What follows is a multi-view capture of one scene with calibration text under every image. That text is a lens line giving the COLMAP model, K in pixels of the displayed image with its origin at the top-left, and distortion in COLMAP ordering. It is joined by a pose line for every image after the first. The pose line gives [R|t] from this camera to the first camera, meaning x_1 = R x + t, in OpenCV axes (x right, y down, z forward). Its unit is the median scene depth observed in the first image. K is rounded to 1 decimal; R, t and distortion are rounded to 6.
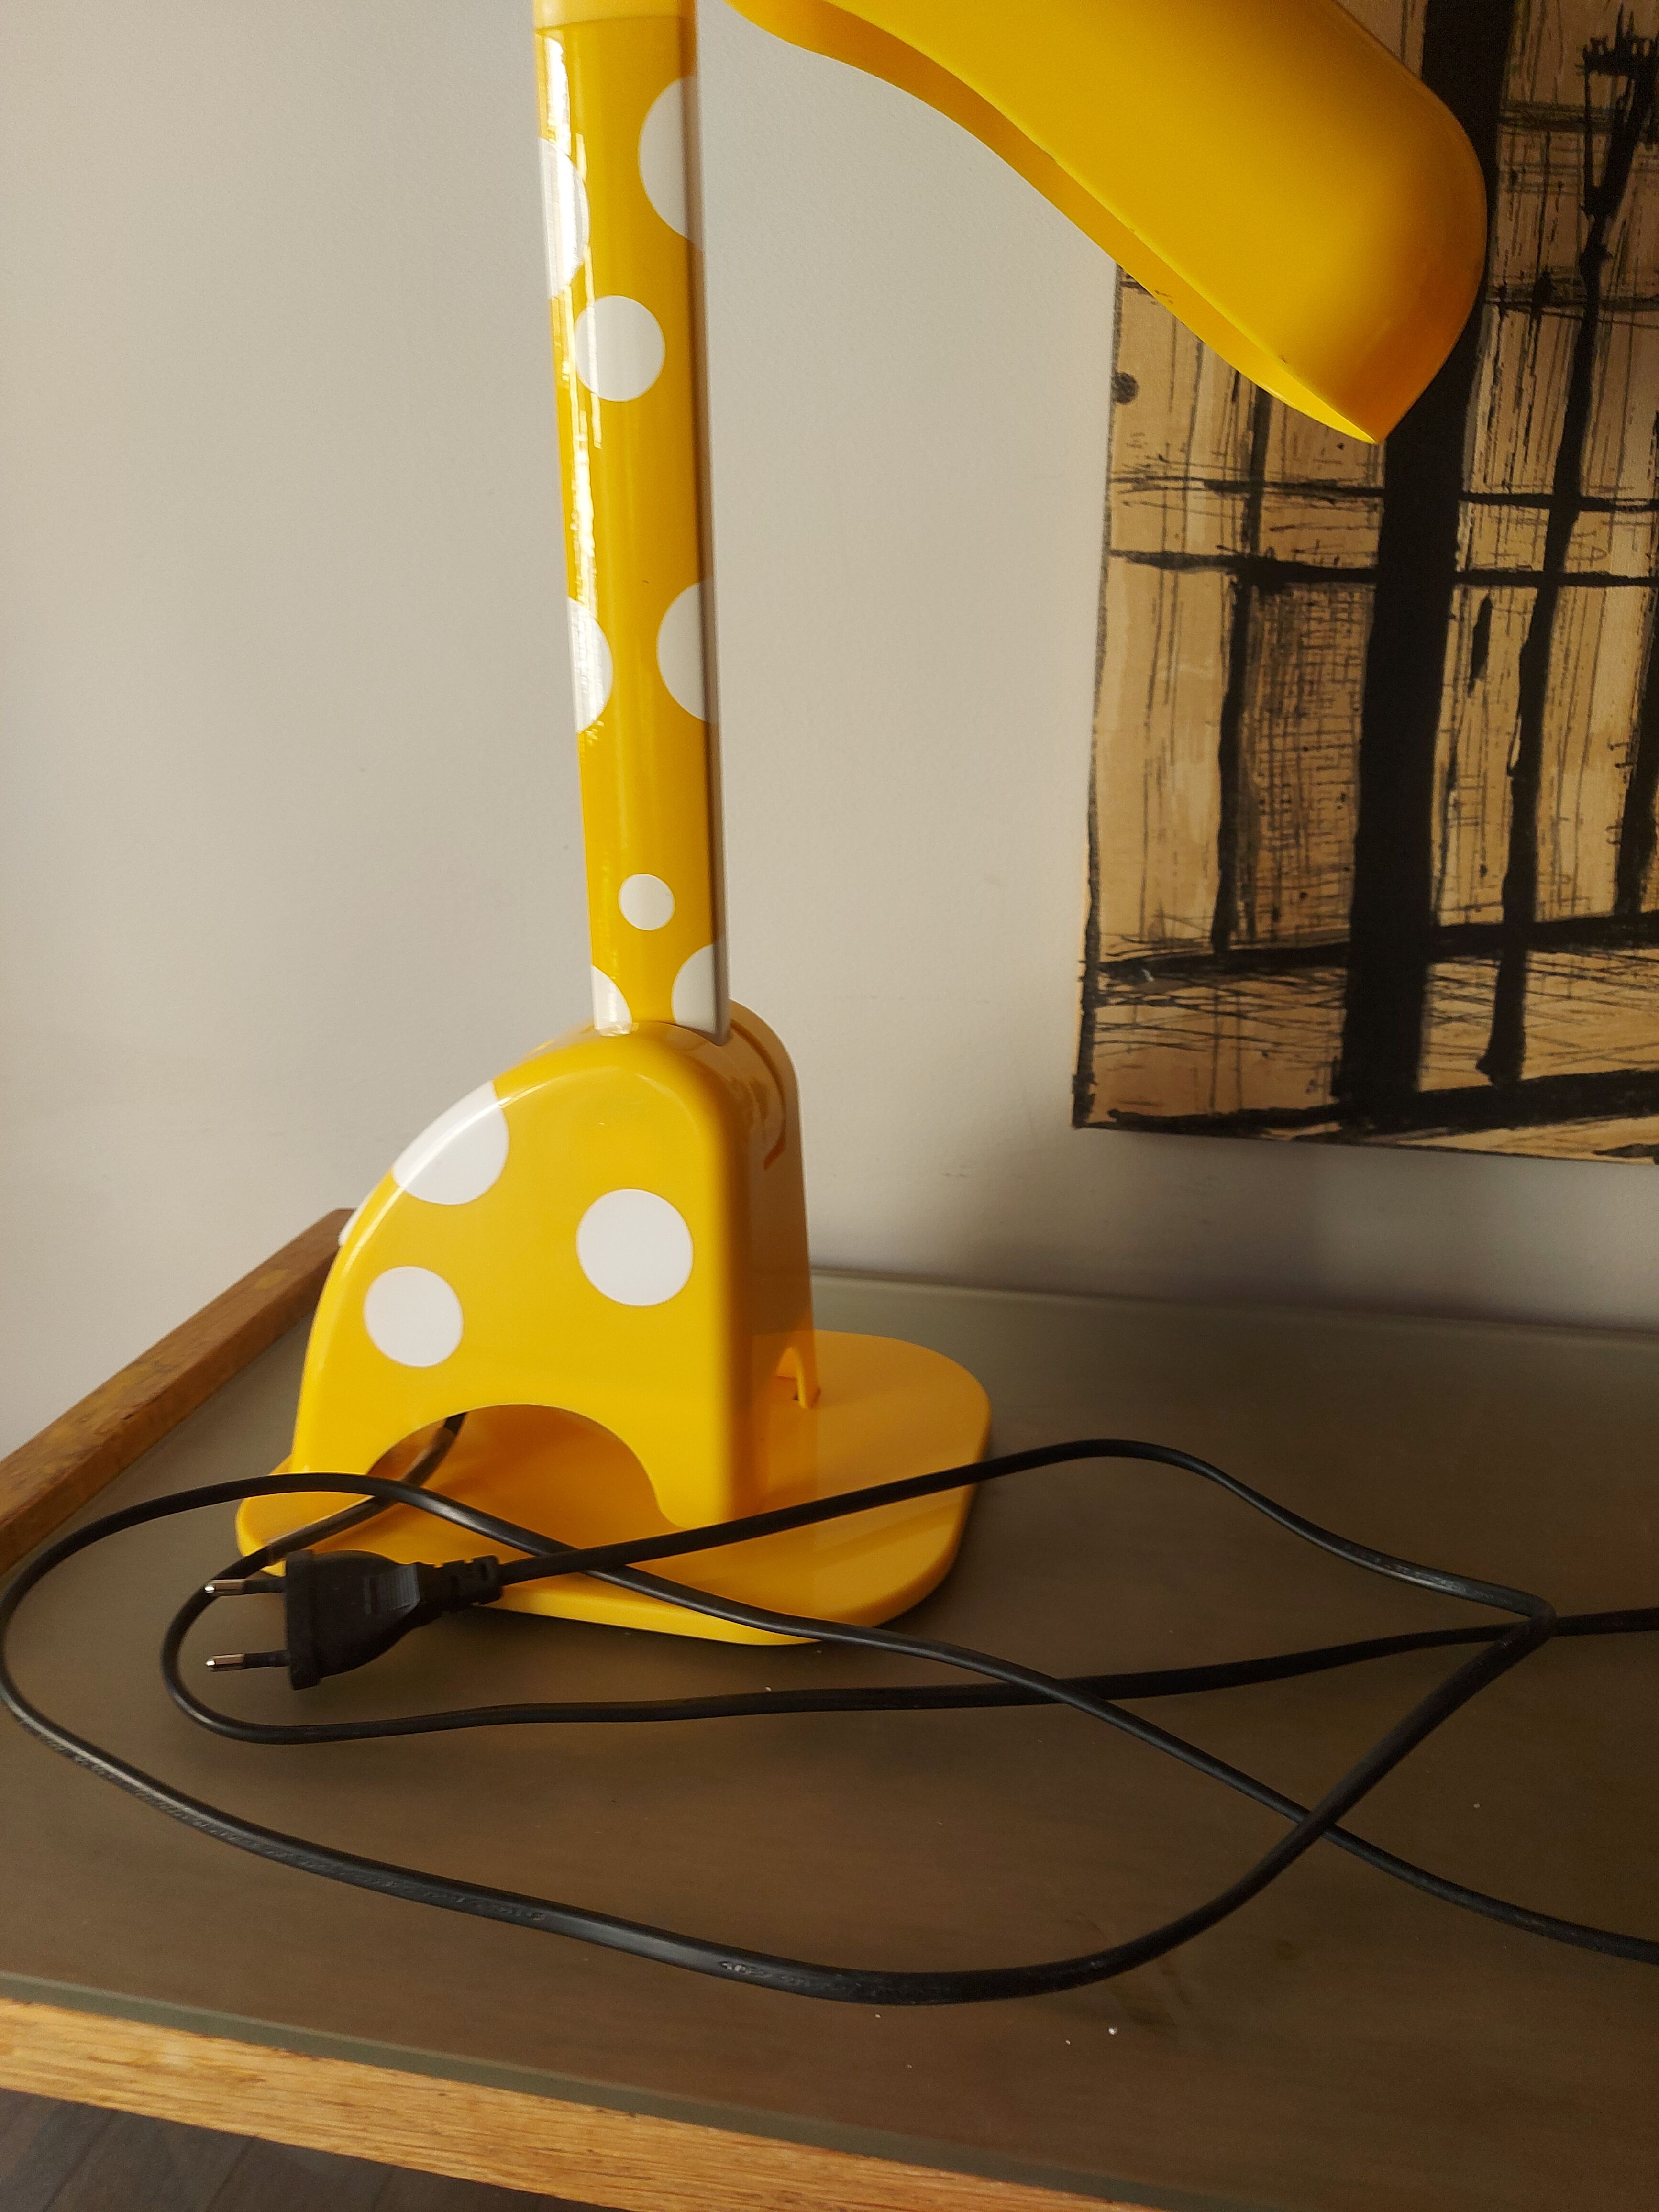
lens RADIAL K [[1612.5, 0, 835.5], [0, 1612.5, 1099.9], [0, 0, 1]] dist [0.063555, -0.075275]
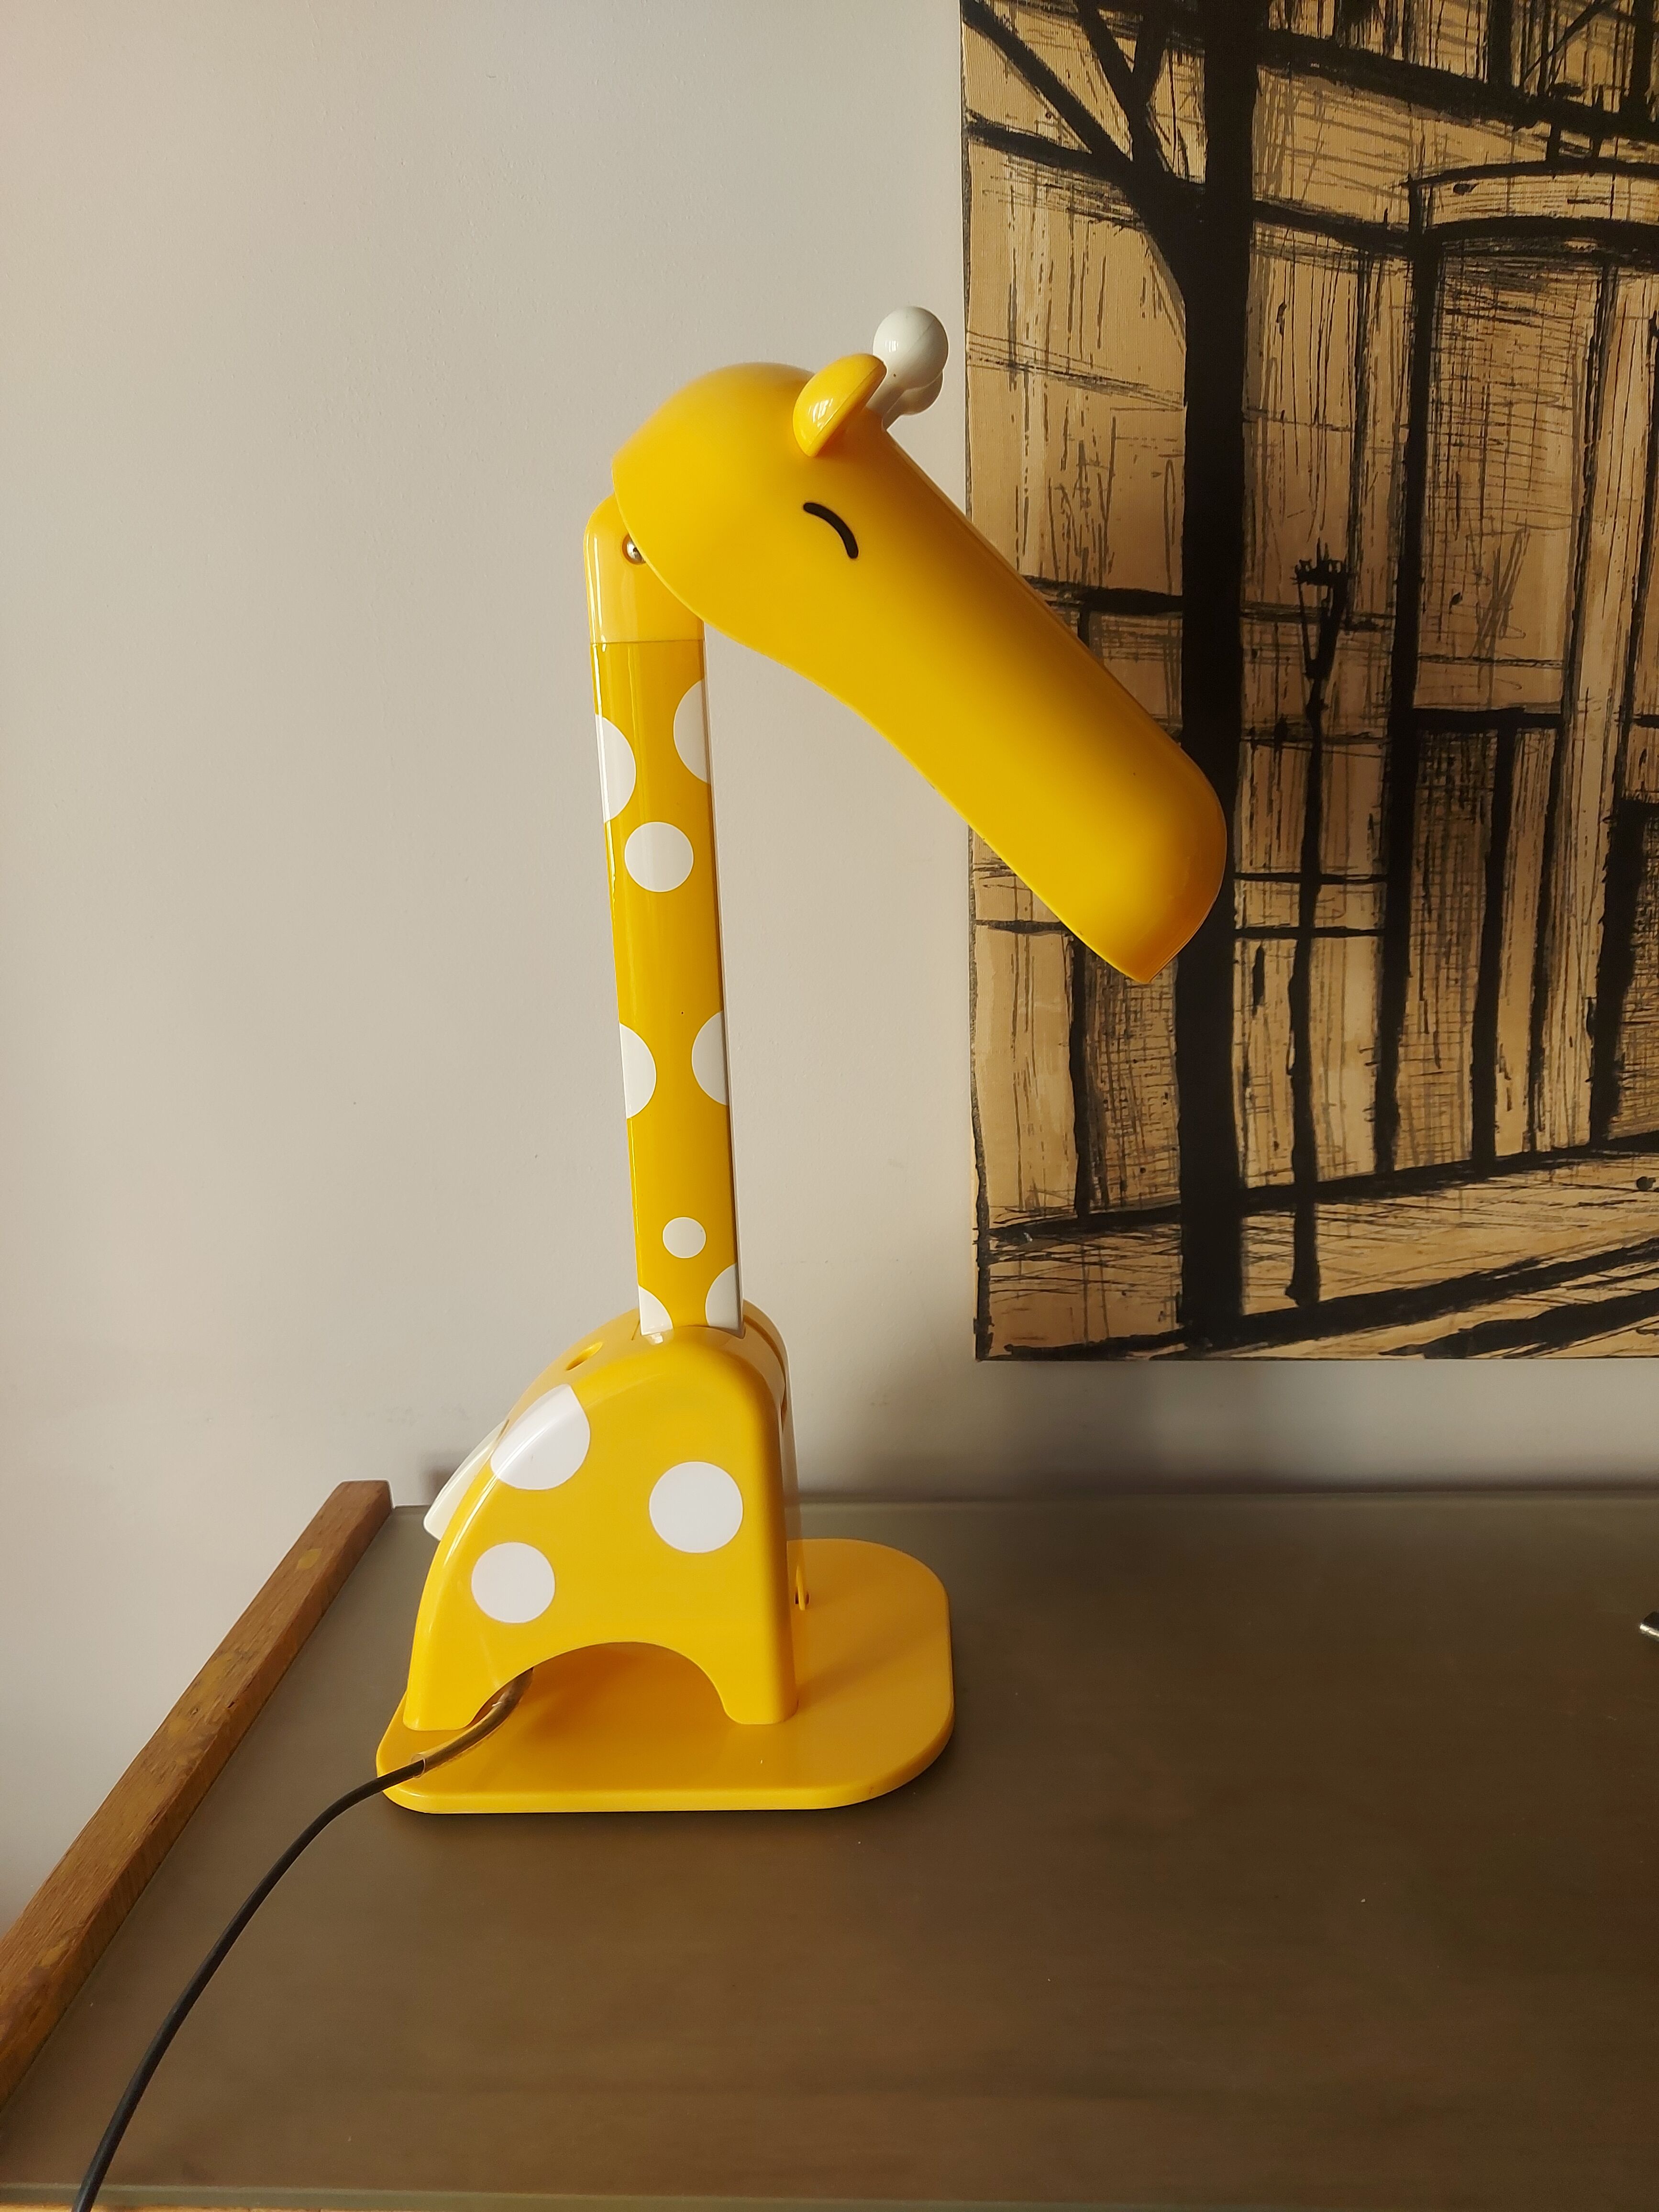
lens RADIAL K [[1656.8, 0, 823.7], [0, 1656.8, 1103.0], [0, 0, 1]] dist [0.077505, -0.101558]
pose [[0.991295, -0.067805, 0.112859, -0.107189], [0.074211, 0.995803, -0.053557, -0.130352], [-0.108754, 0.061466, 0.992167, -0.280441]]
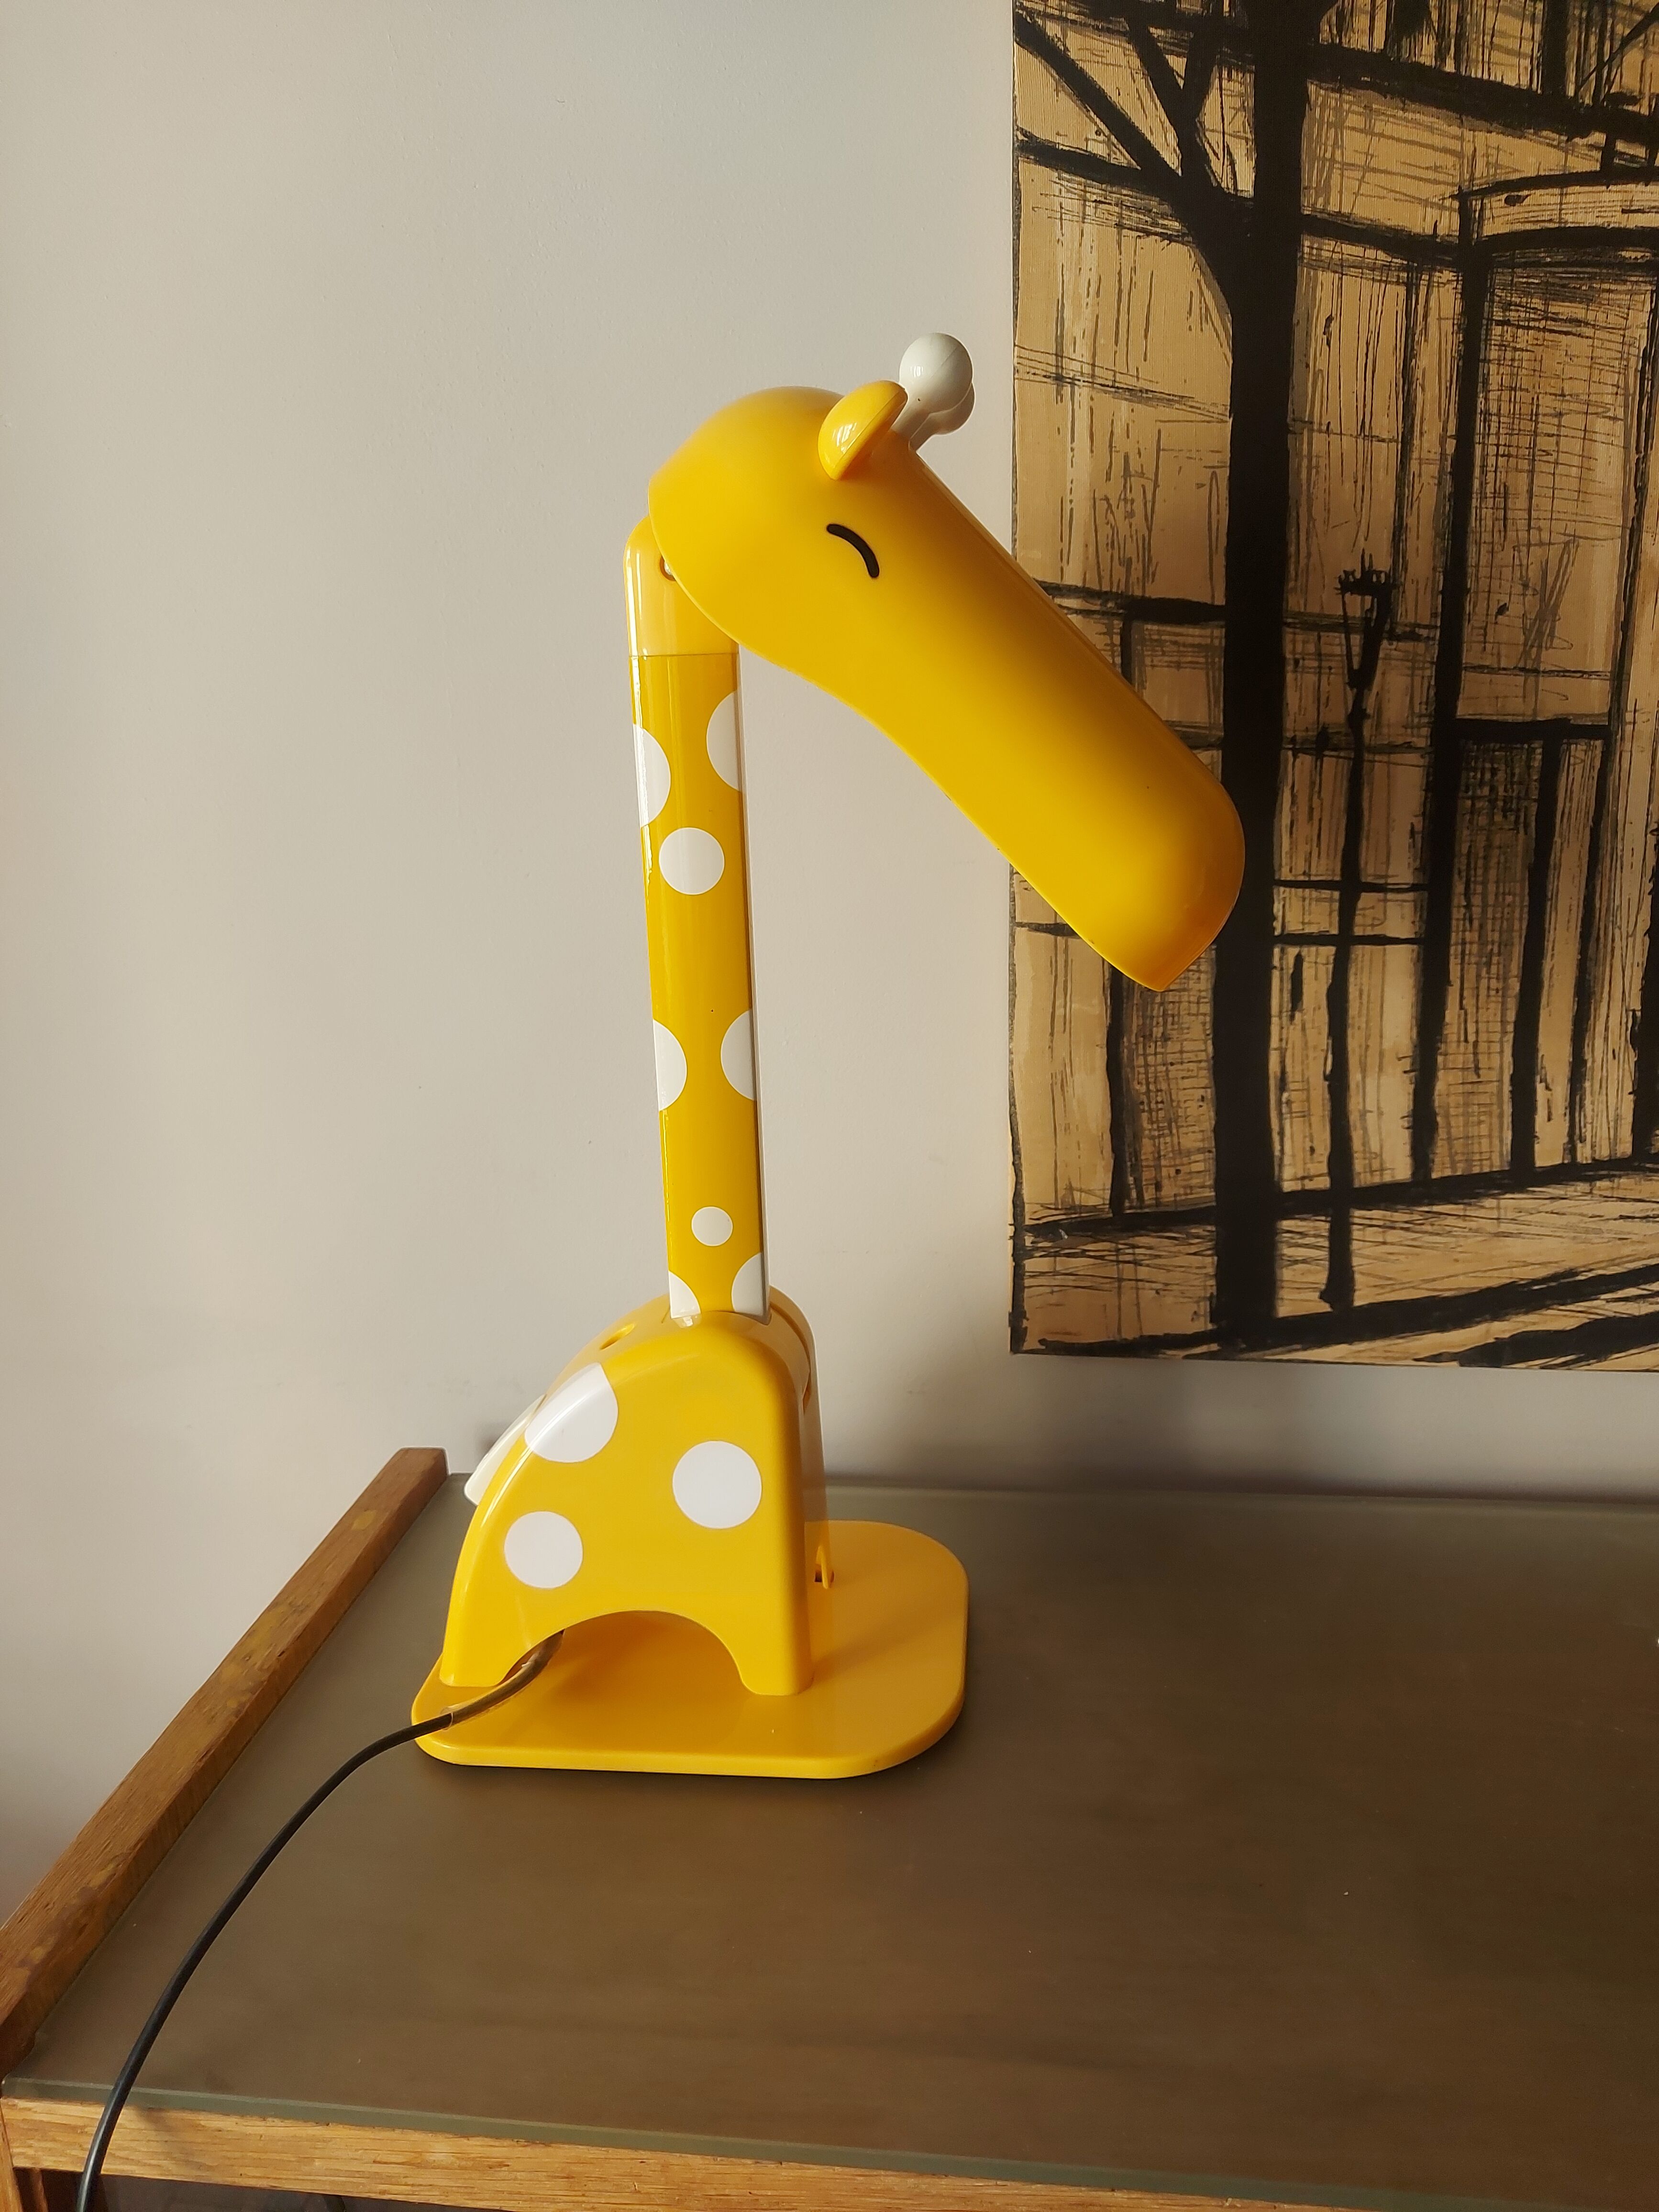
lens RADIAL K [[1656.8, 0, 823.7], [0, 1656.8, 1103.0], [0, 0, 1]] dist [0.077505, -0.101558]
pose [[0.997980, -0.045346, 0.044489, -0.051598], [0.047515, 0.997670, -0.048959, -0.132108], [-0.042166, 0.050974, 0.997809, -0.321819]]
